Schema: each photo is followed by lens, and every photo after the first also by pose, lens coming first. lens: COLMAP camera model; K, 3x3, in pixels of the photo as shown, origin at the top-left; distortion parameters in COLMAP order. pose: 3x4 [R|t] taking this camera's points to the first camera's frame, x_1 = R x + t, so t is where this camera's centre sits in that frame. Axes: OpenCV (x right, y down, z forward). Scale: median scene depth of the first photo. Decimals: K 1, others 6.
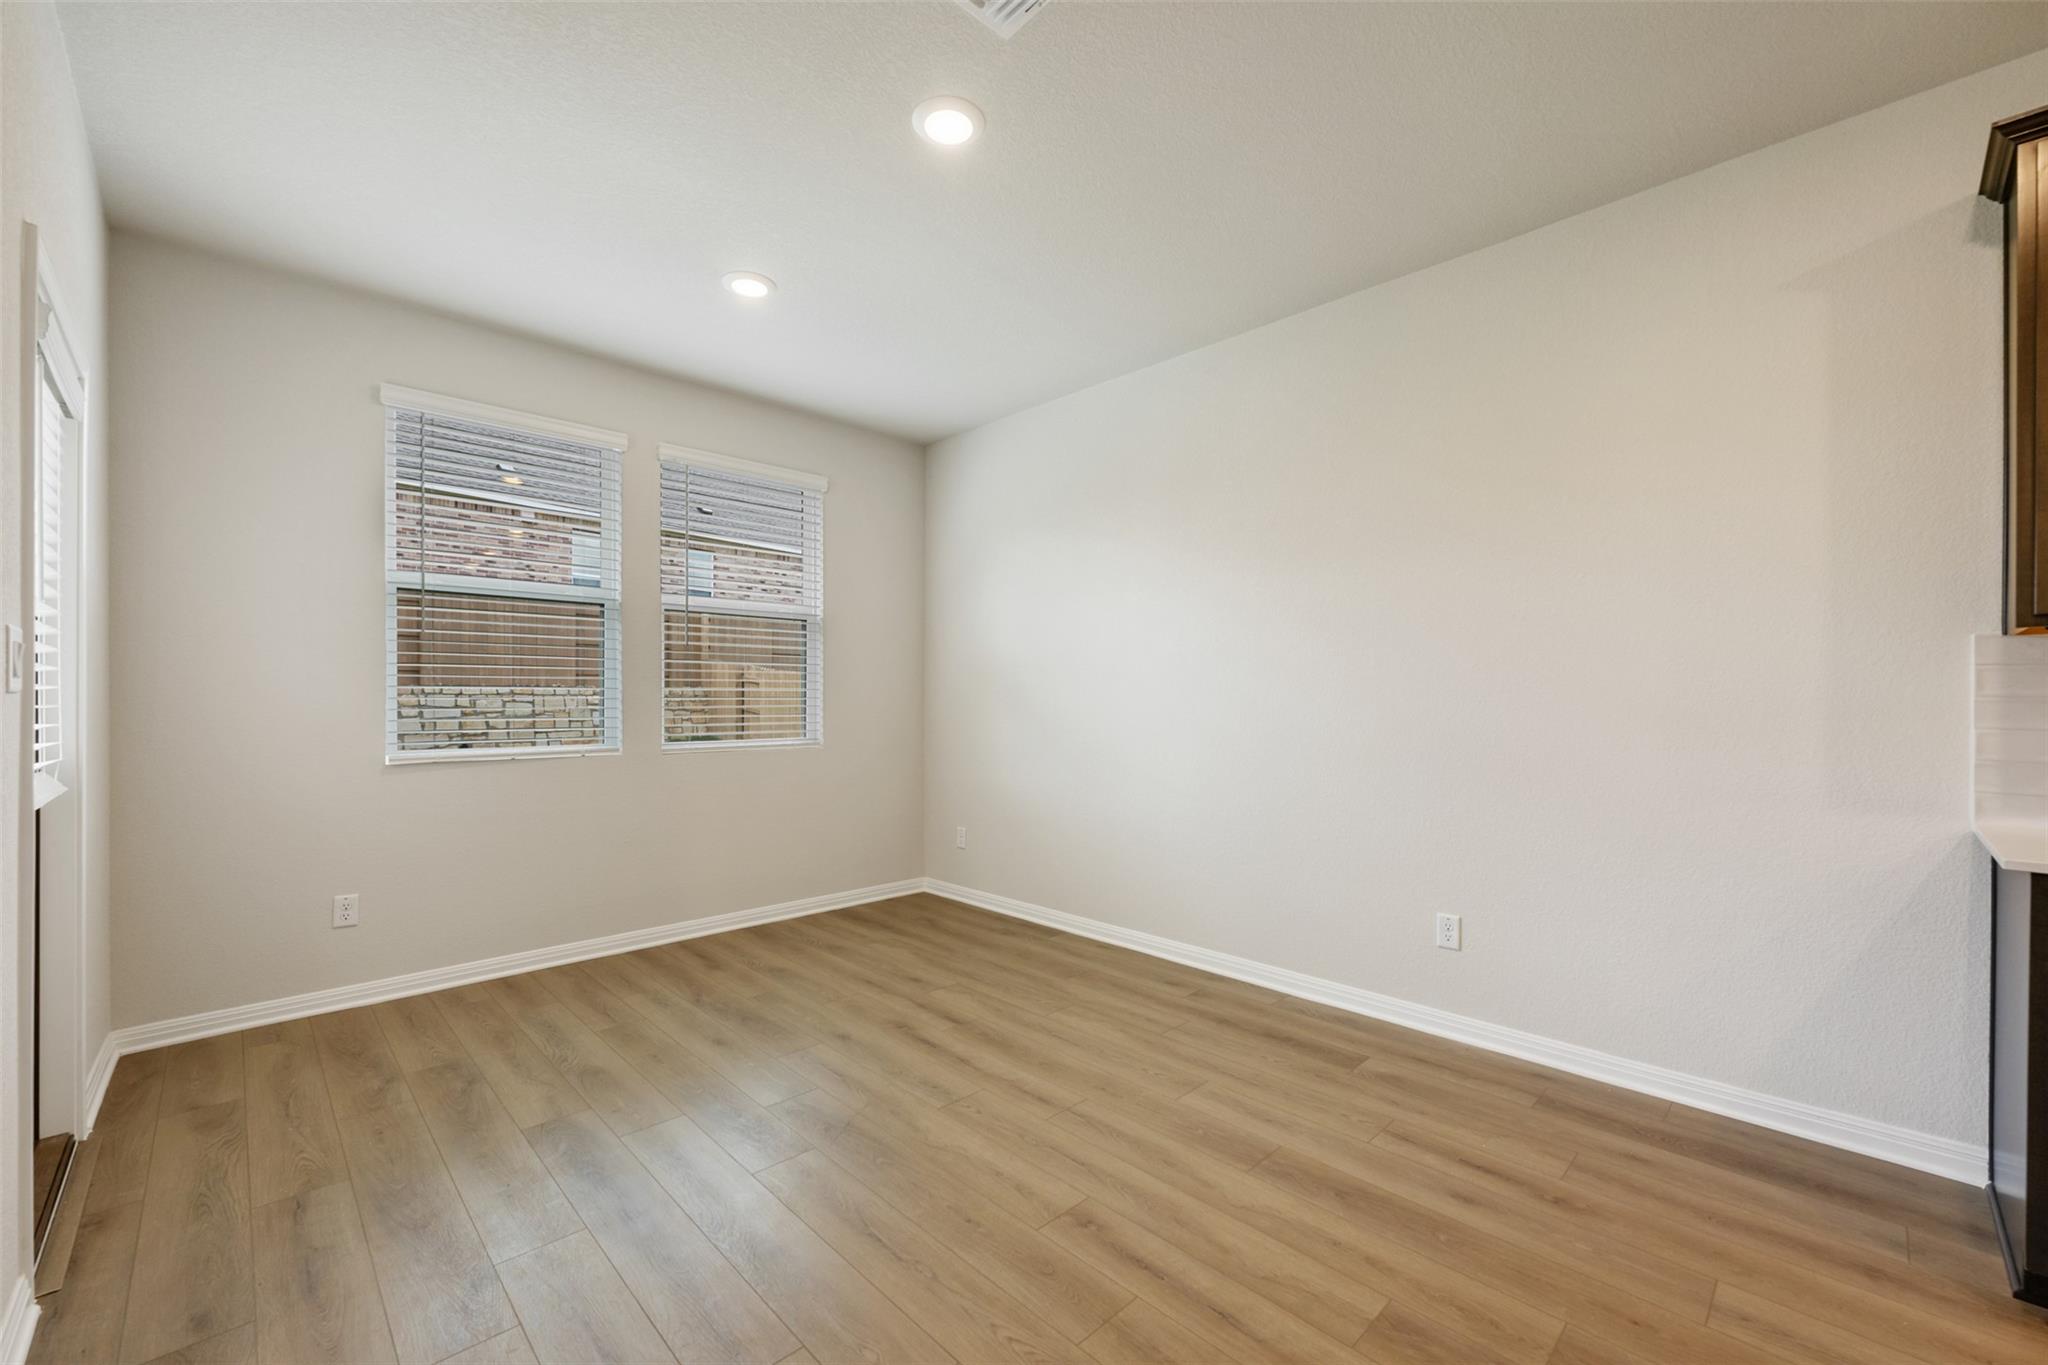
lens RADIAL K [[822.7, 0, 1016.9], [0, 822.7, 704.2], [0, 0, 1]] dist [-0.001149, -0.000089]
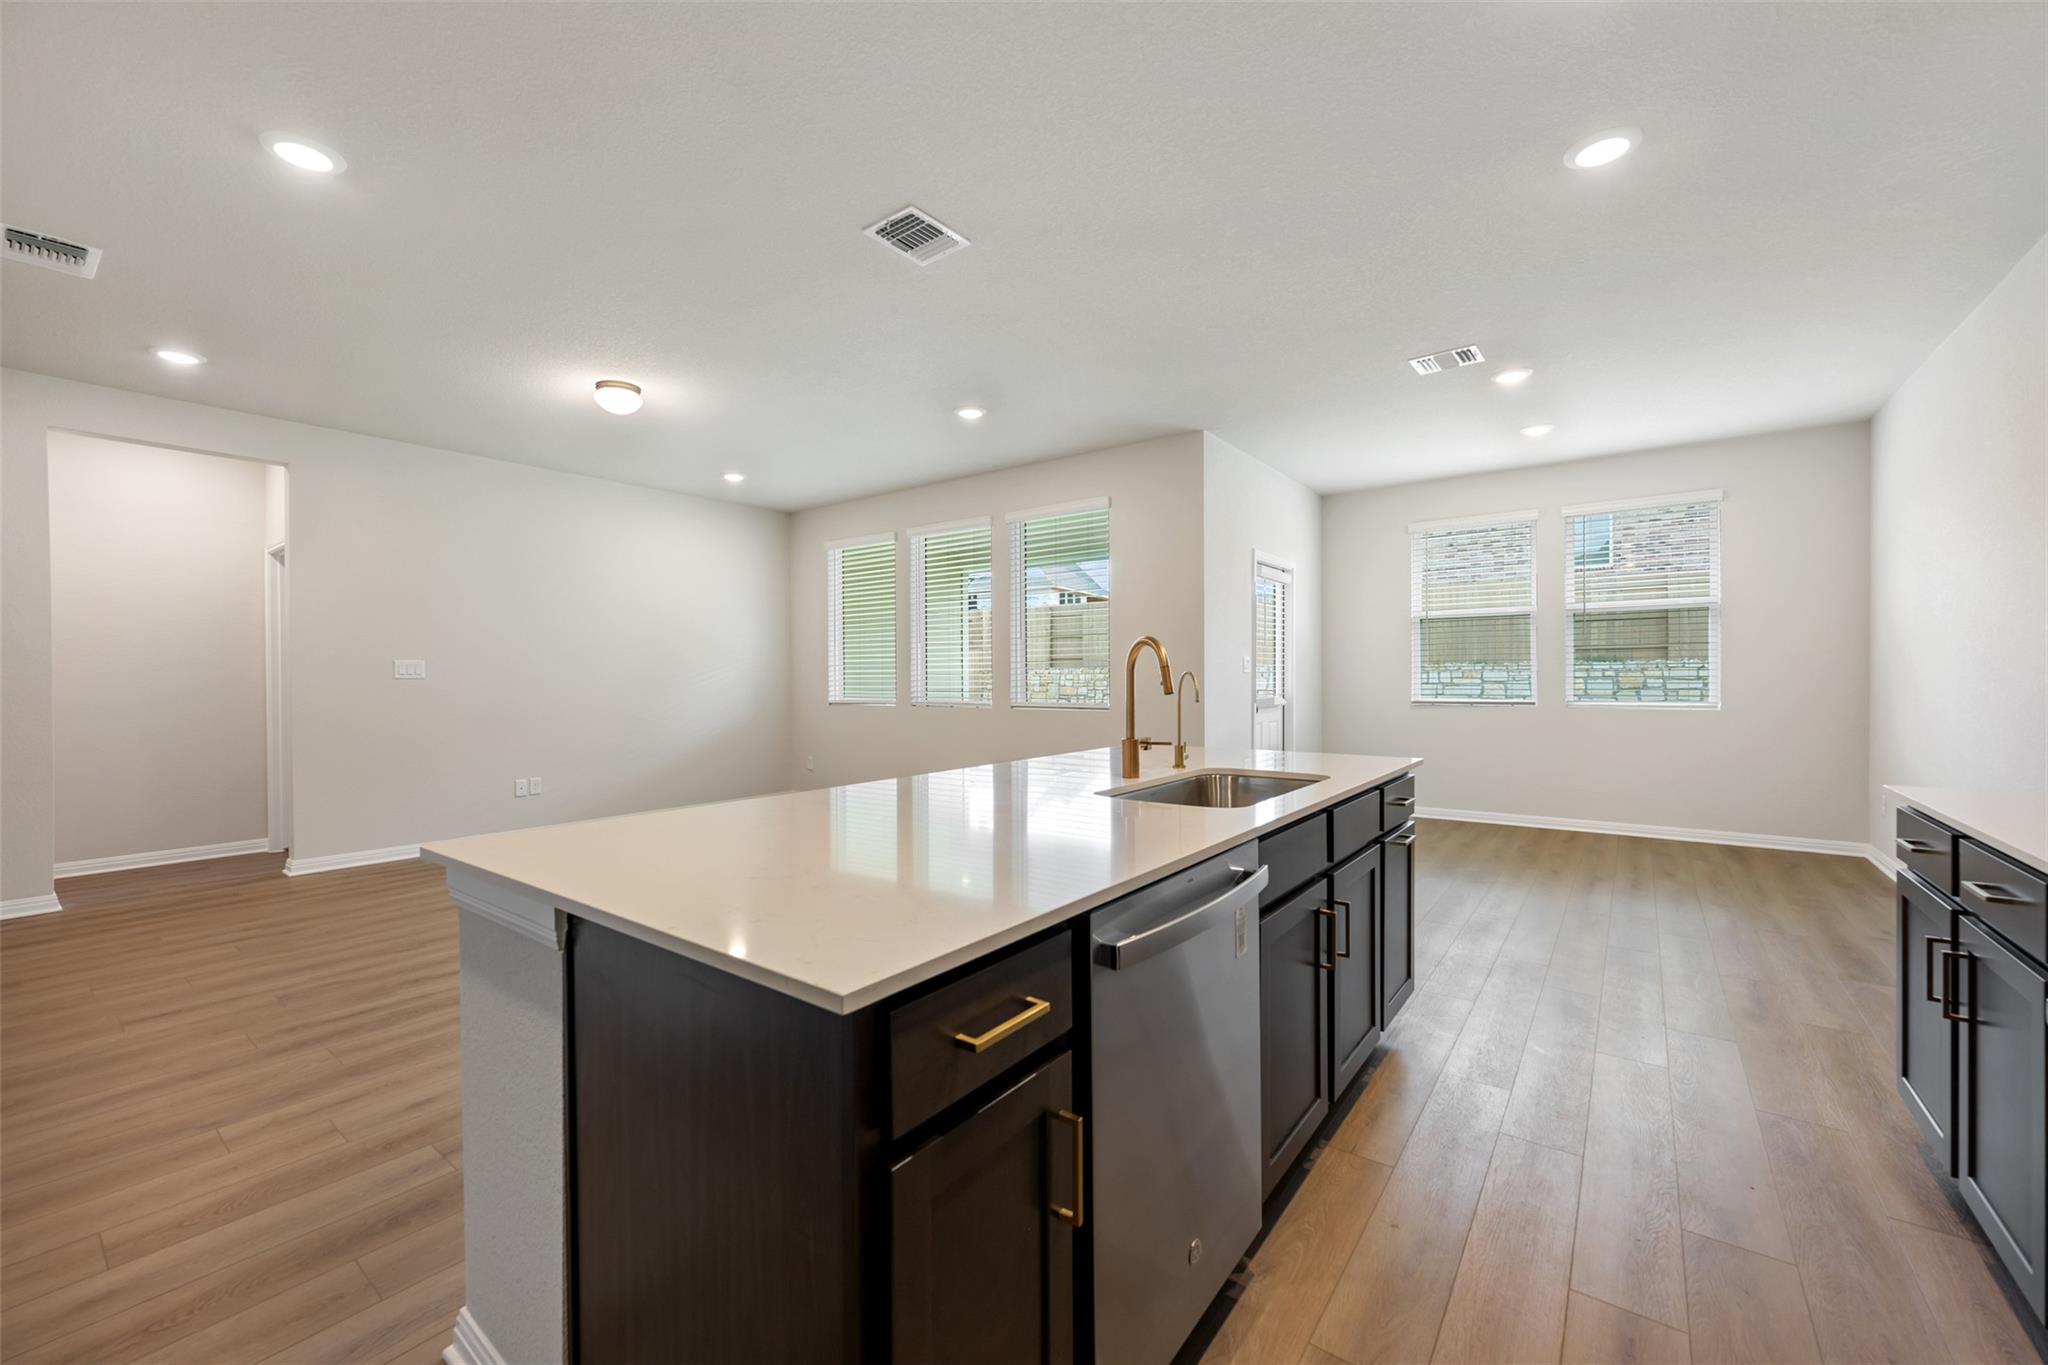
lens RADIAL K [[810.8, 0, 1021.6], [0, 810.8, 684.2], [0, 0, 1]] dist [-0.002319, 0.000207]
pose [[0.152316, 0.004922, -0.988320, 0.990059], [0.003357, 0.999979, 0.005497, 0.005199], [0.988326, -0.004155, 0.152296, -0.260877]]
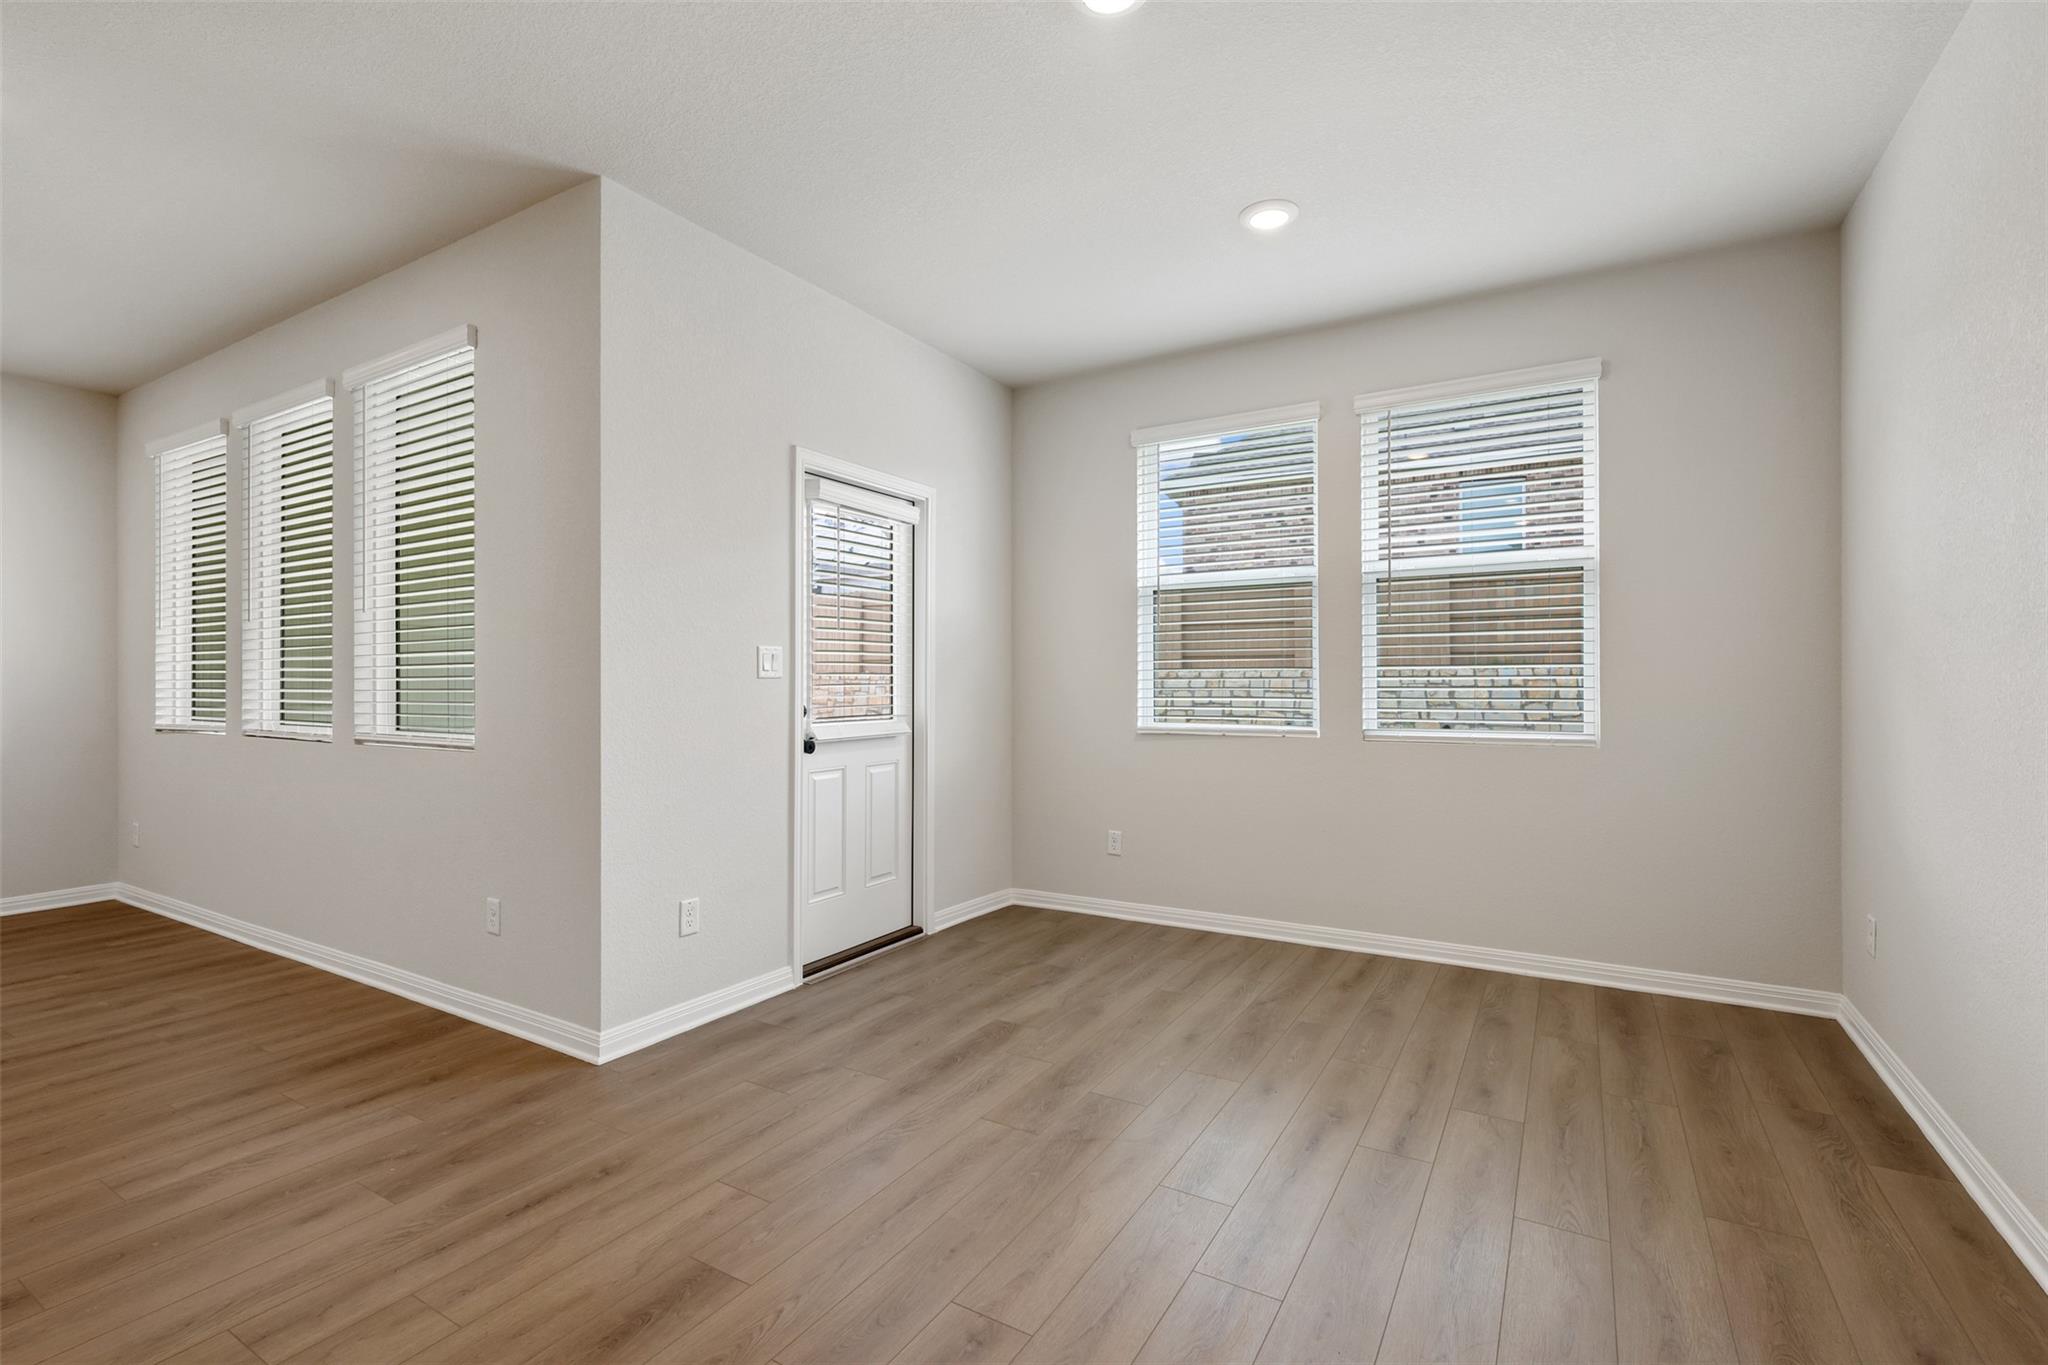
lens RADIAL K [[921.9, 0, 1024.0], [0, 921.9, 682.5], [0, 0, 1]] dist [0.000755, -0.000175]
pose [[0.257516, -0.001271, -0.966273, 0.486276], [-0.000407, 0.999999, -0.001424, -0.001648], [0.966274, 0.000760, 0.257515, 0.413224]]
